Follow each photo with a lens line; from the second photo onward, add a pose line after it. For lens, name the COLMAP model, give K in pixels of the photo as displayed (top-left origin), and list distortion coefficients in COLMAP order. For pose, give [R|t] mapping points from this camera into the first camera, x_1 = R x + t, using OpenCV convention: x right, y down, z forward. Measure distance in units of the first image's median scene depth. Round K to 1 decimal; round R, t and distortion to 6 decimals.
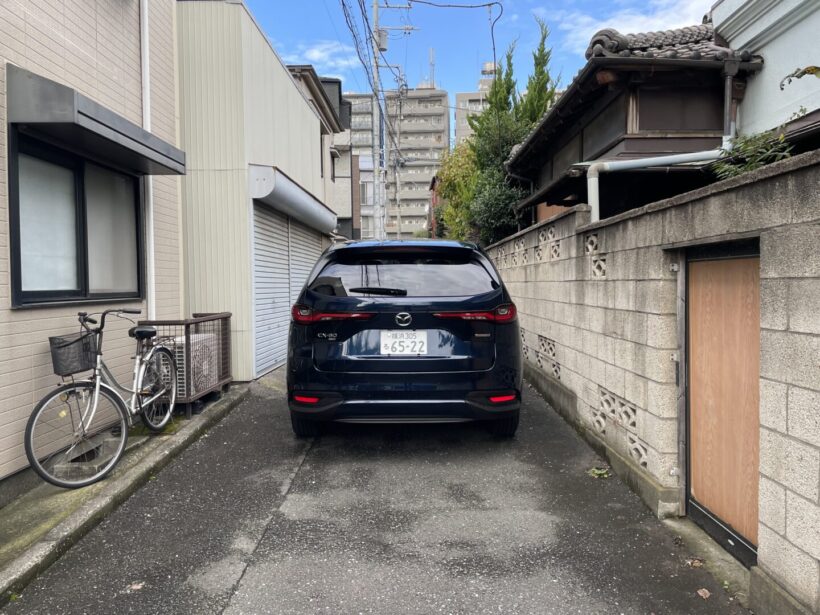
lens RADIAL K [[618.2, 0, 410.0], [0, 618.2, 307.5], [0, 0, 1]] dist [0.000980, -0.000434]
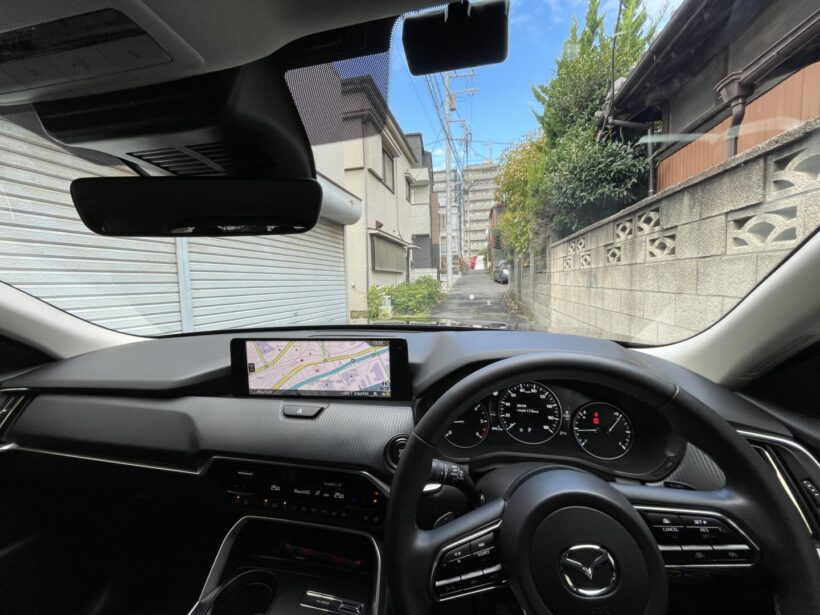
lens RADIAL K [[332.0, 0, 410.0], [0, 332.0, 307.5], [0, 0, 1]] dist [-0.000041, 0.000006]
pose [[0.979377, -0.001149, -0.202037, 0.052751], [0.009447, 0.999151, 0.040112, -0.075911], [0.201820, -0.041194, 0.978556, 1.365762]]
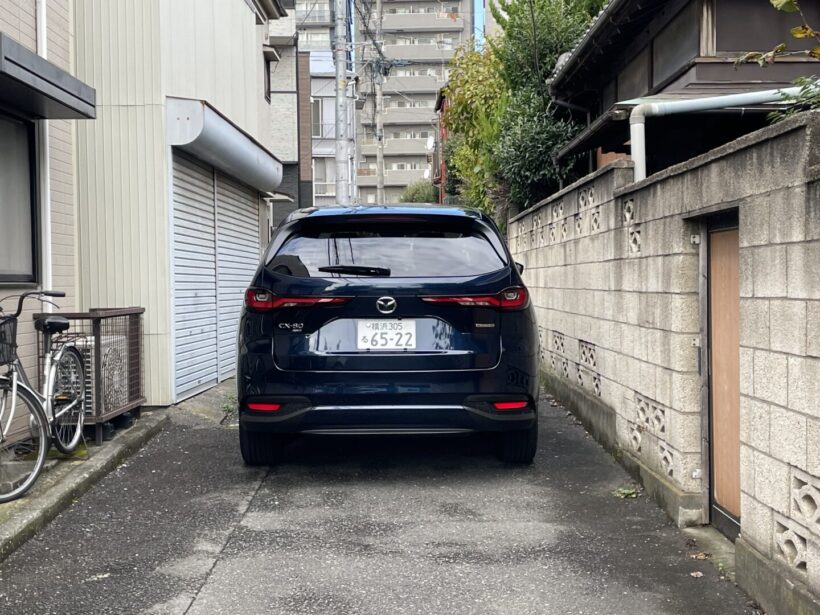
lens RADIAL K [[1175.2, 0, 410.0], [0, 1175.2, 307.5], [0, 0, 1]] dist [0.014596, 0.044387]
pose [[0.999972, -0.000833, 0.007475, 0.007917], [0.000958, 0.999860, -0.016693, 0.041942], [-0.007460, 0.016700, 0.999833, -0.469274]]
